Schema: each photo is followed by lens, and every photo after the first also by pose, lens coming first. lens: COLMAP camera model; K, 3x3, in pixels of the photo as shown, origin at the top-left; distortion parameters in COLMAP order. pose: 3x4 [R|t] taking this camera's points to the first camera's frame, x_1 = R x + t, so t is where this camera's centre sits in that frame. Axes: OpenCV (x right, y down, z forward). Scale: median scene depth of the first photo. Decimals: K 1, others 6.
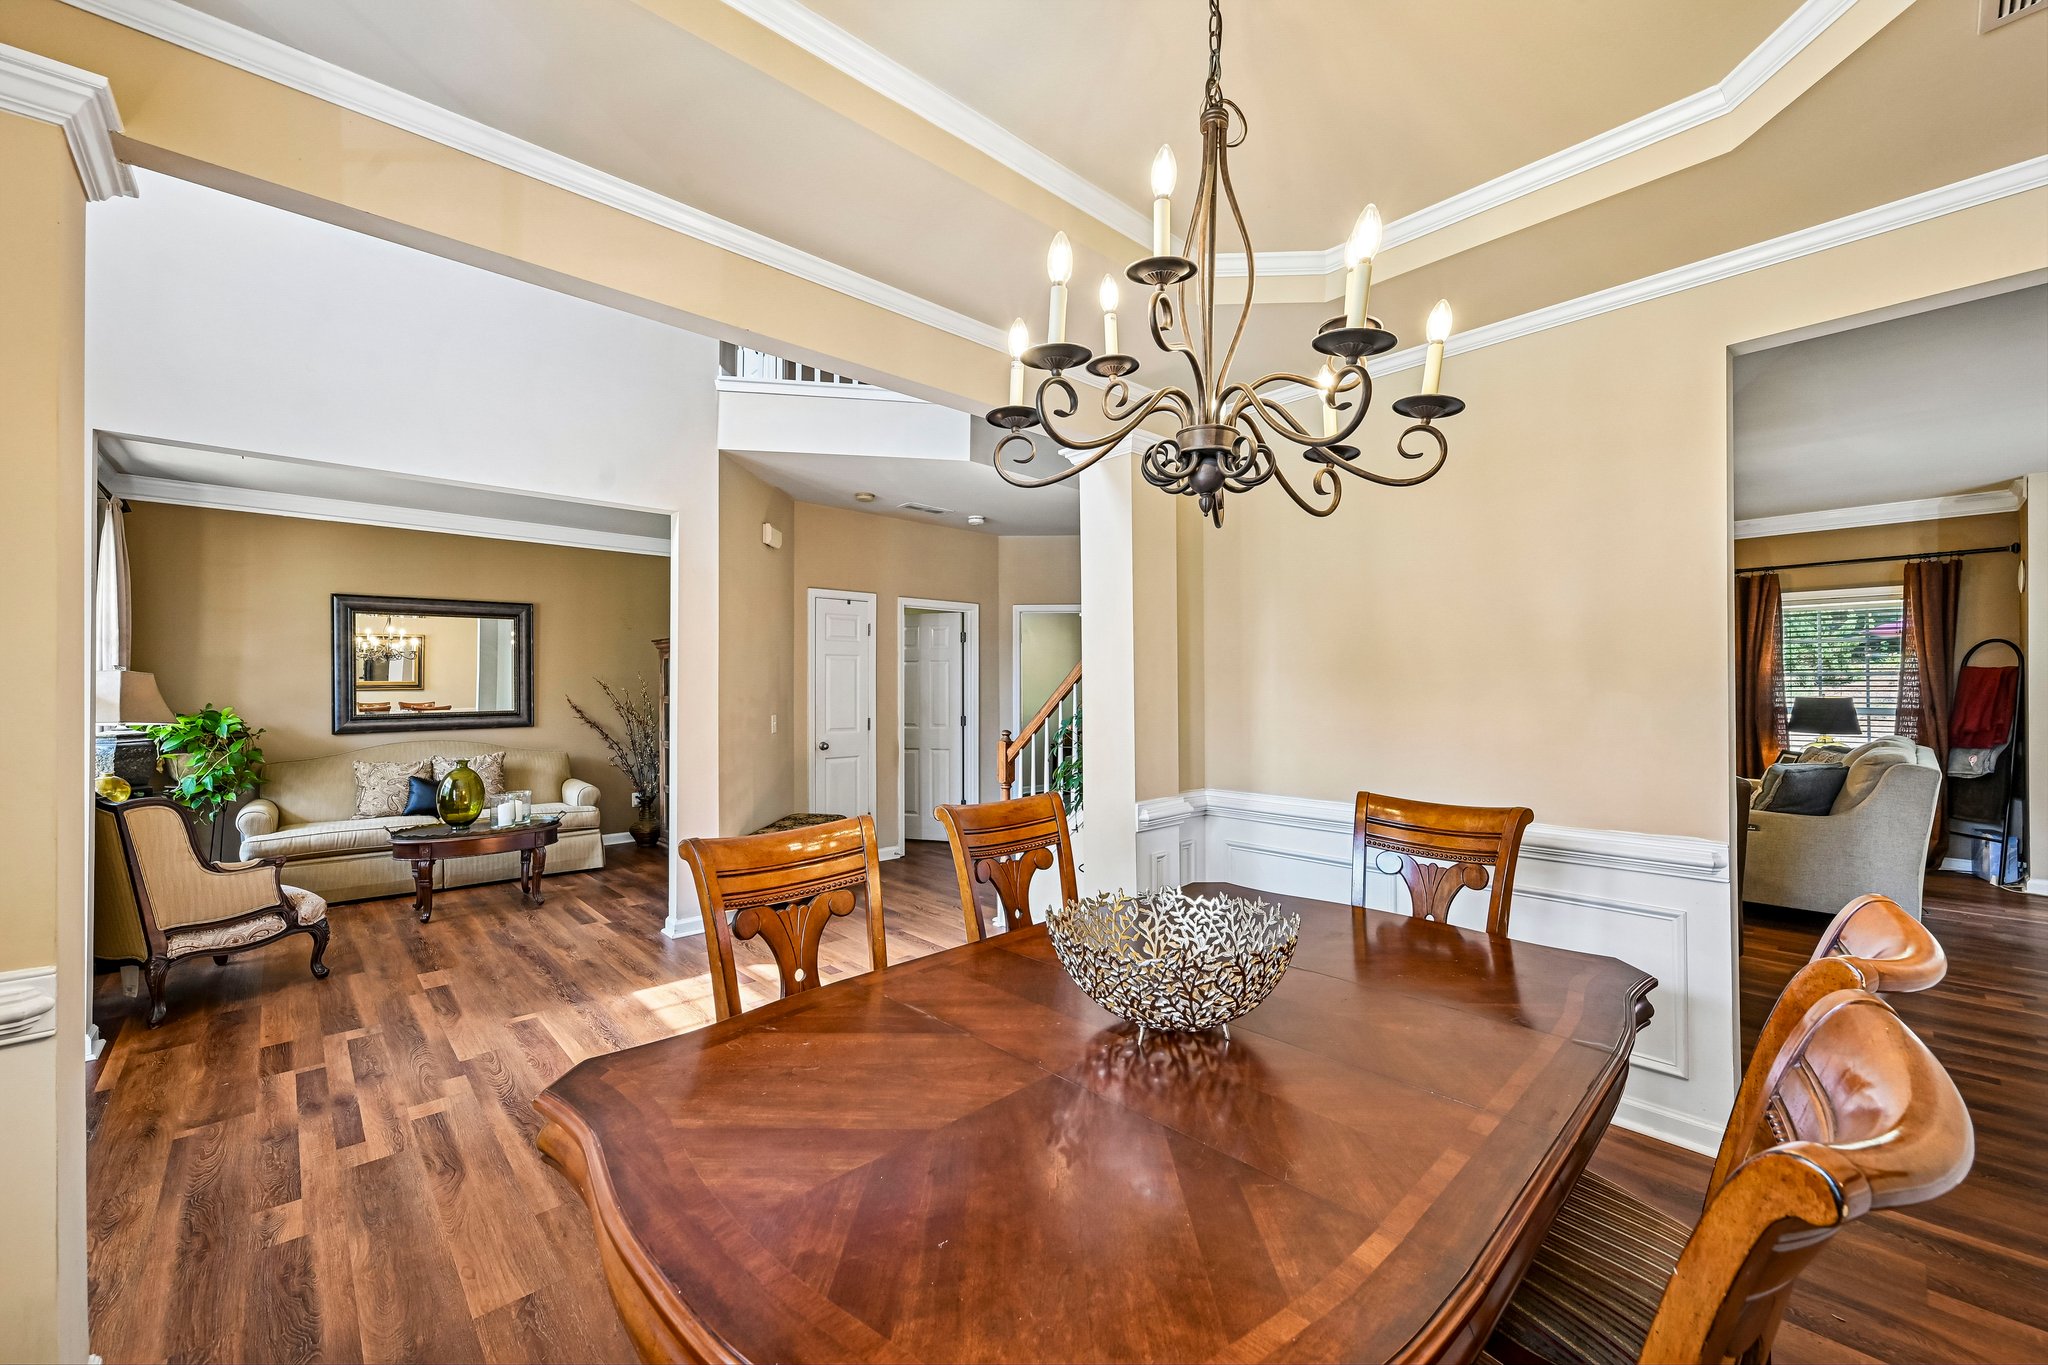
lens RADIAL K [[801.1, 0, 1027.2], [0, 801.1, 681.1], [0, 0, 1]] dist [-0.002892, 0.000017]
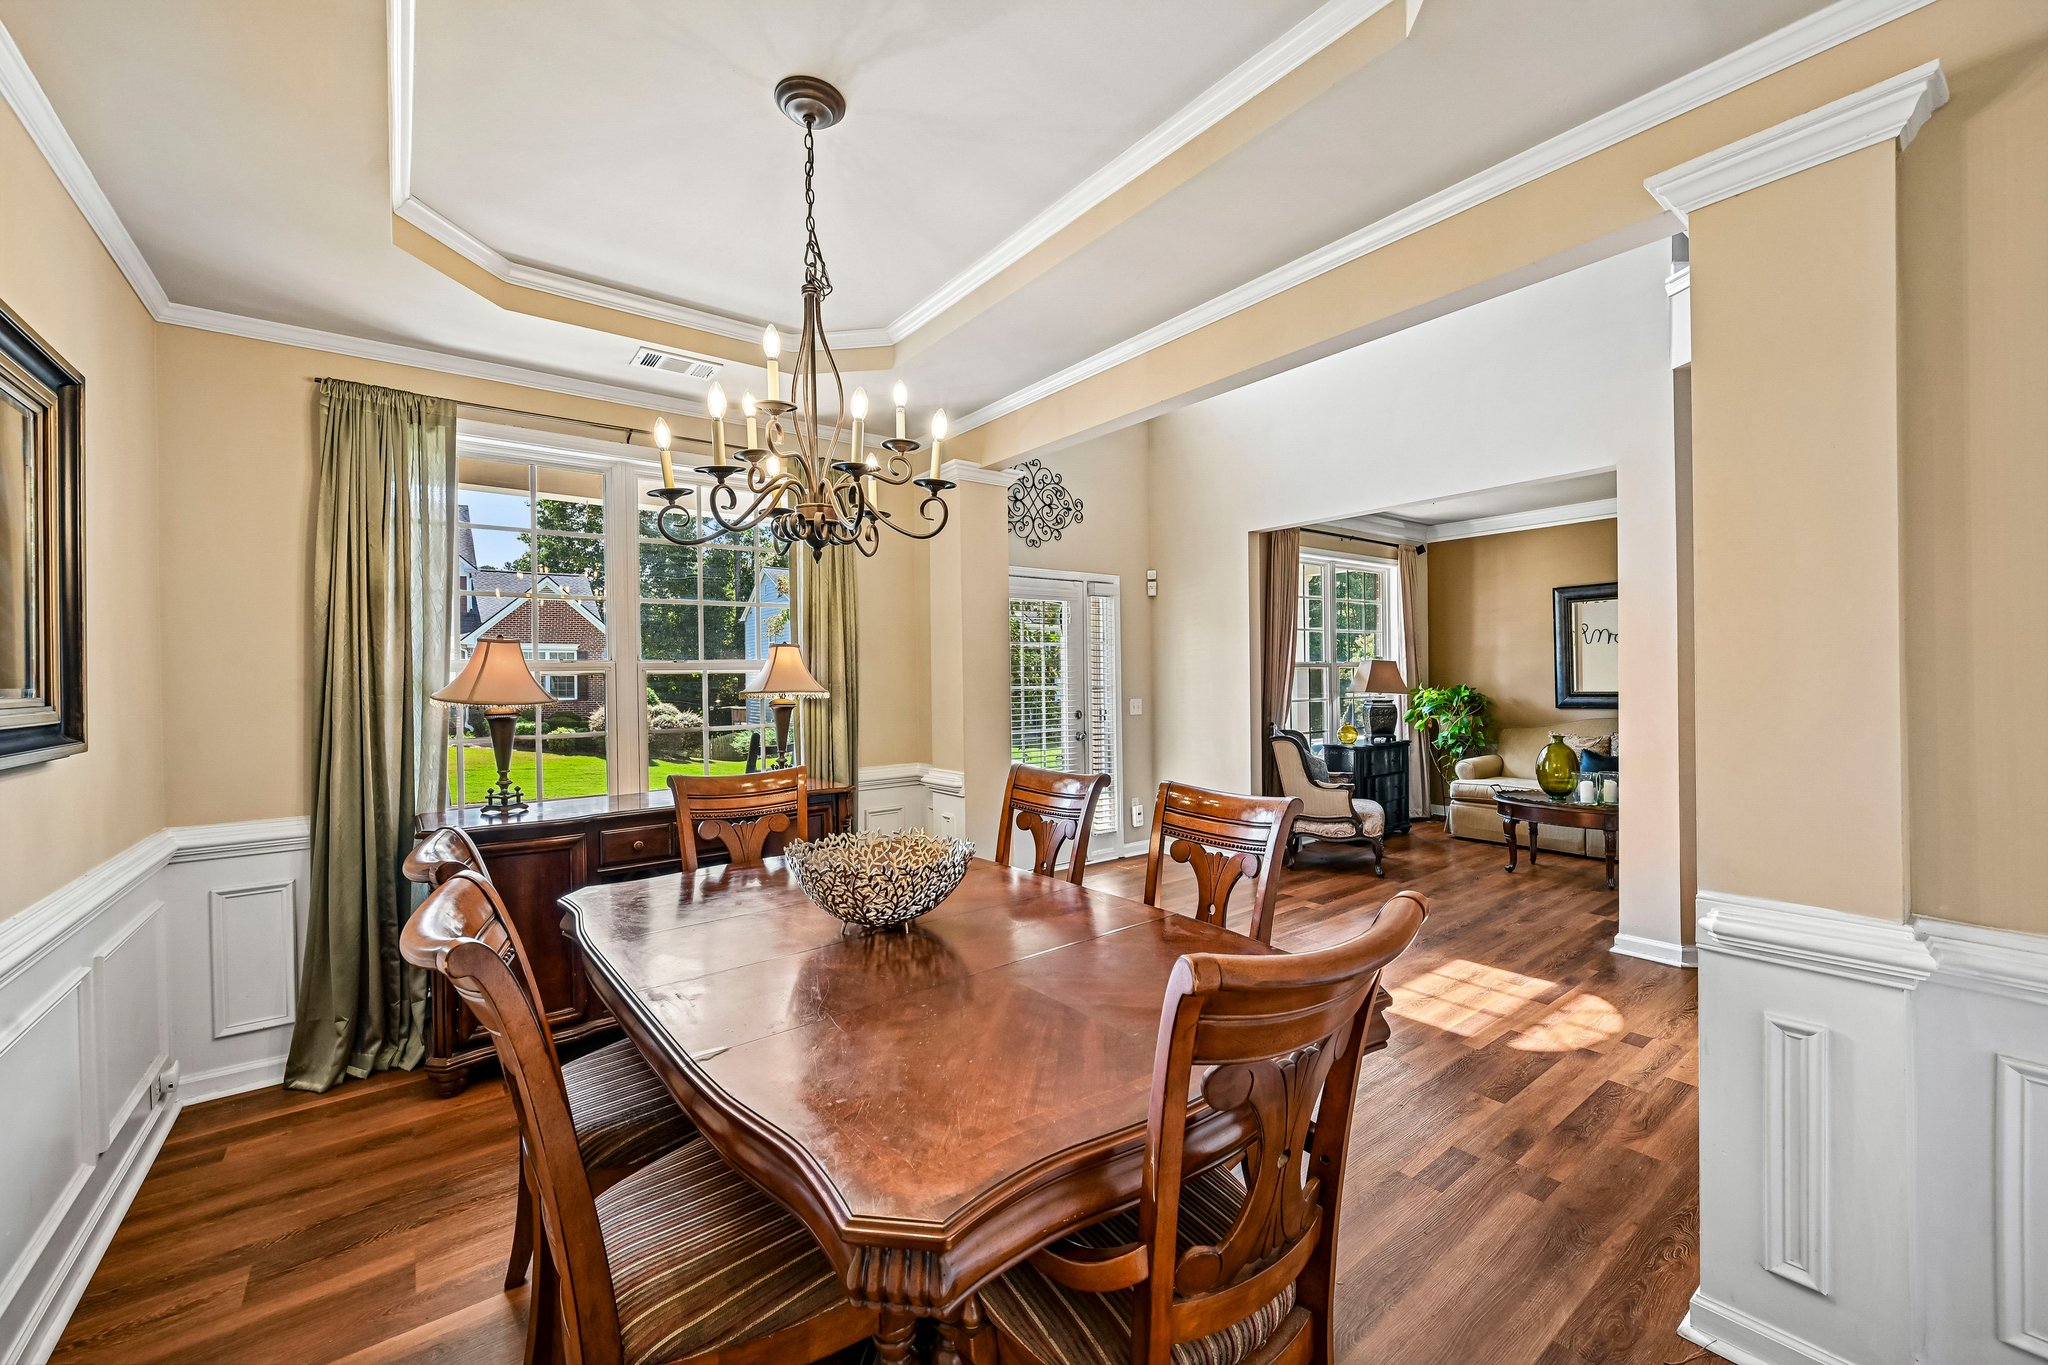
lens RADIAL K [[801.1, 0, 1031.3], [0, 801.1, 676.6], [0, 0, 1]] dist [-0.002892, 0.000017]
pose [[-0.098774, 0.001477, -0.995109, 0.435451], [0.023968, 0.999712, -0.000895, 0.003534], [0.994821, -0.023940, -0.098781, 0.401803]]
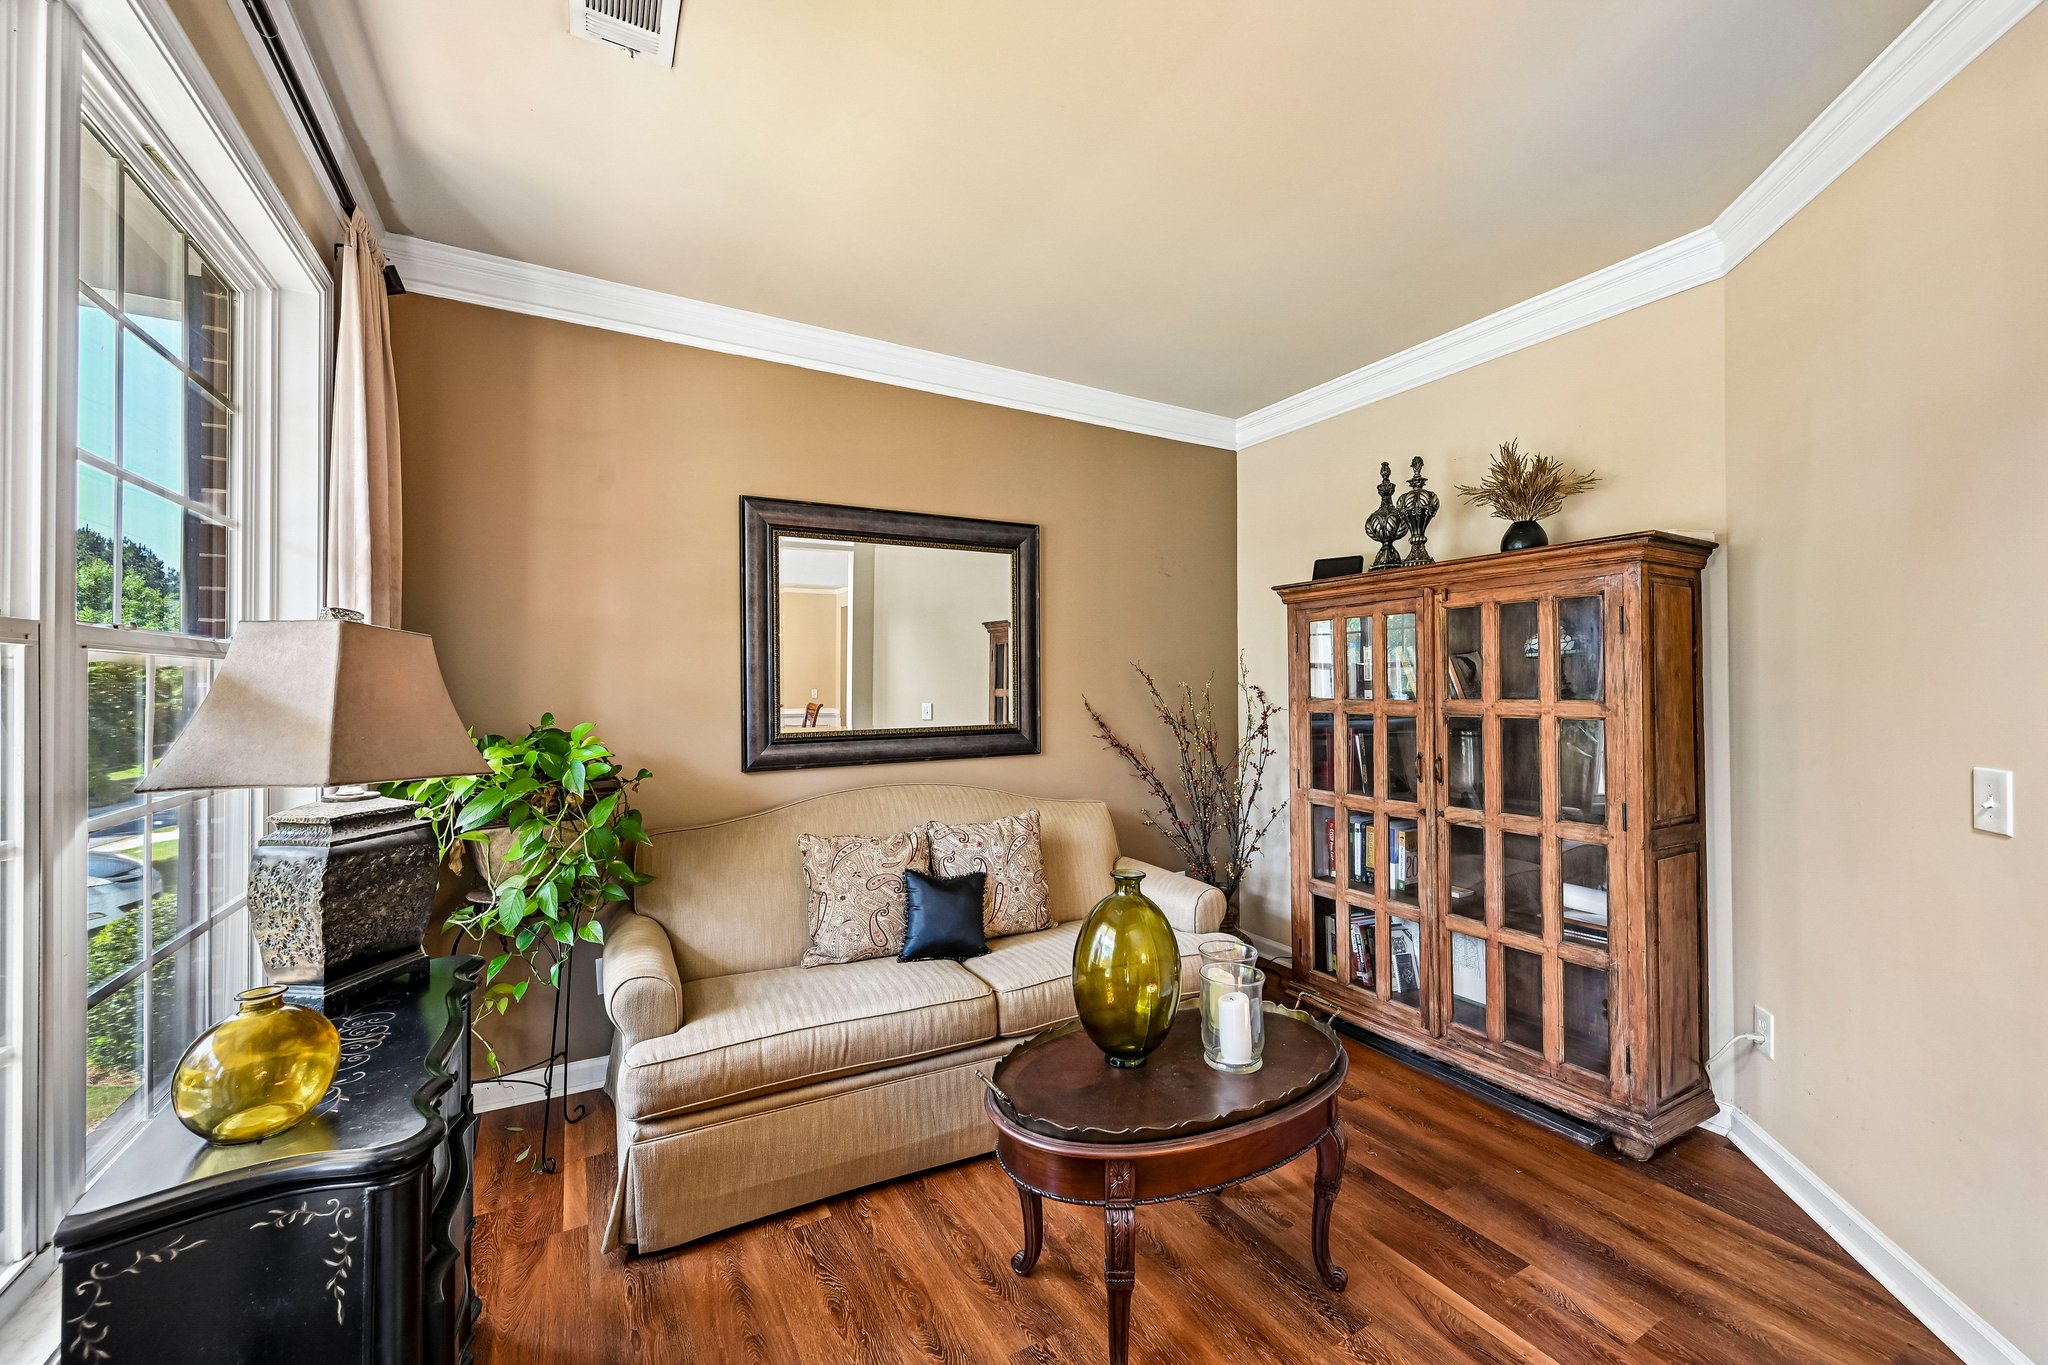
lens RADIAL K [[801.1, 0, 1030.5], [0, 801.1, 679.9], [0, 0, 1]] dist [-0.002892, 0.000017]
pose [[0.974327, -0.002589, -0.225121, -0.662649], [0.002365, 0.999996, -0.001263, 0.010288], [0.225123, 0.000698, 0.974330, 0.626409]]
